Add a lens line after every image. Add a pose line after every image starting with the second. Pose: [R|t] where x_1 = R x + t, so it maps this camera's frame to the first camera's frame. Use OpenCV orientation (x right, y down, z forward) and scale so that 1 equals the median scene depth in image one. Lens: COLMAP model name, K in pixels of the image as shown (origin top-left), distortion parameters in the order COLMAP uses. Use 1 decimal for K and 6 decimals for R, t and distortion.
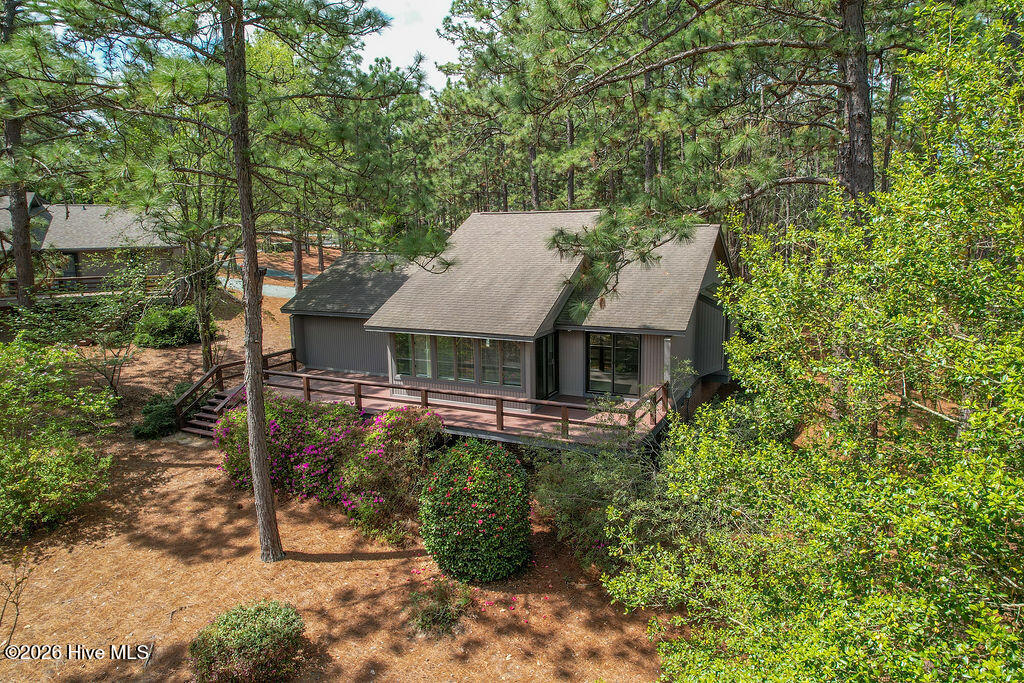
lens RADIAL K [[632.3, 0, 510.6], [0, 632.3, 336.4], [0, 0, 1]] dist [-0.044068, 0.003070]
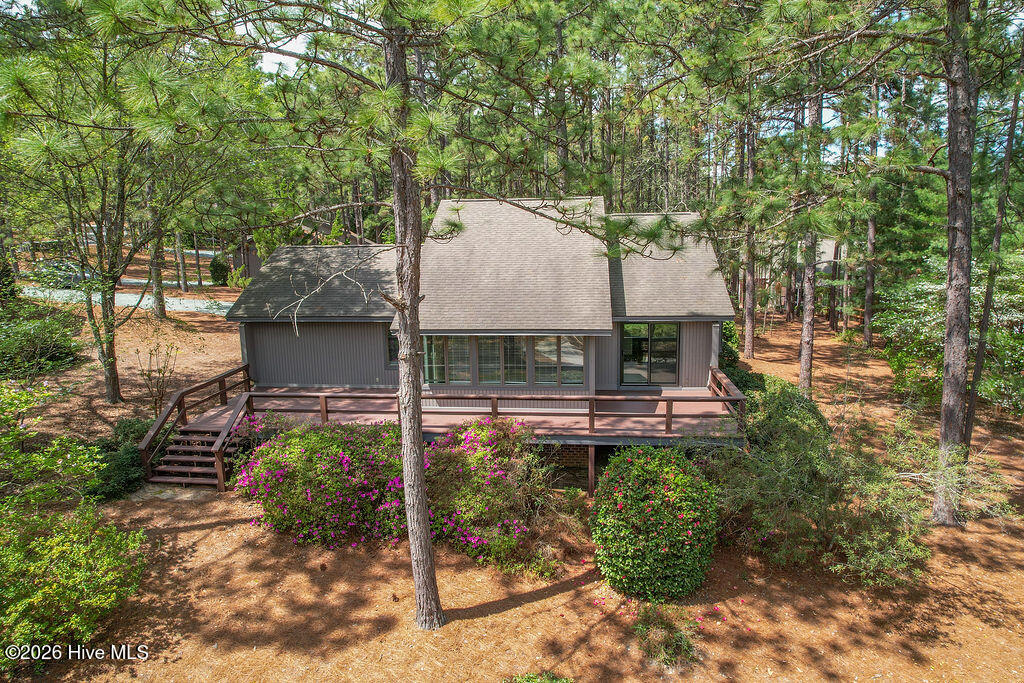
lens RADIAL K [[632.3, 0, 514.6], [0, 632.3, 344.3], [0, 0, 1]] dist [-0.044068, 0.003070]
pose [[0.942378, -0.067099, 0.327751, -0.421025], [0.060390, 0.997705, 0.030616, -0.016108], [-0.329053, -0.009059, 0.944268, 0.171168]]
